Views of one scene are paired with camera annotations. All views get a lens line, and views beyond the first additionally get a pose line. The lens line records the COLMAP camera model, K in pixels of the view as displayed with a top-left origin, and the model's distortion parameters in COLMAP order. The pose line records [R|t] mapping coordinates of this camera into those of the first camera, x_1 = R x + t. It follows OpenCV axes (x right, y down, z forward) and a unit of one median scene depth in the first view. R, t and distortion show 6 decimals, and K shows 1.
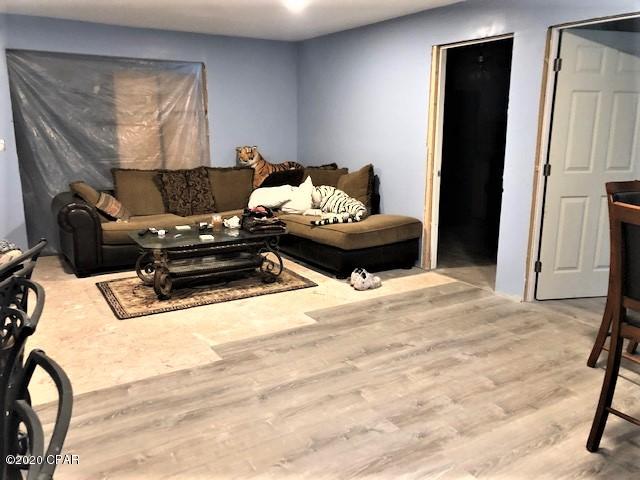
lens RADIAL K [[515.0, 0, 317.4], [0, 515.0, 241.3], [0, 0, 1]] dist [0.016279, -0.006362]
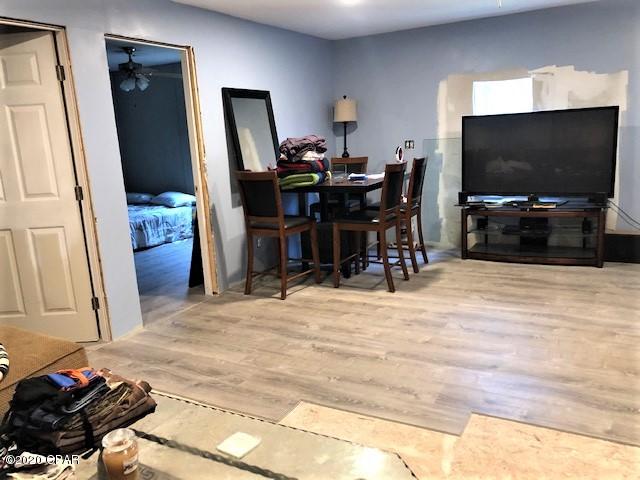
lens RADIAL K [[515.0, 0, 316.7], [0, 515.0, 237.9], [0, 0, 1]] dist [0.016279, -0.006362]
pose [[-0.466456, -0.161508, 0.869674, -0.716405], [0.250172, 0.918959, 0.304842, -0.320973], [-0.848429, 0.359764, -0.388250, 1.405876]]
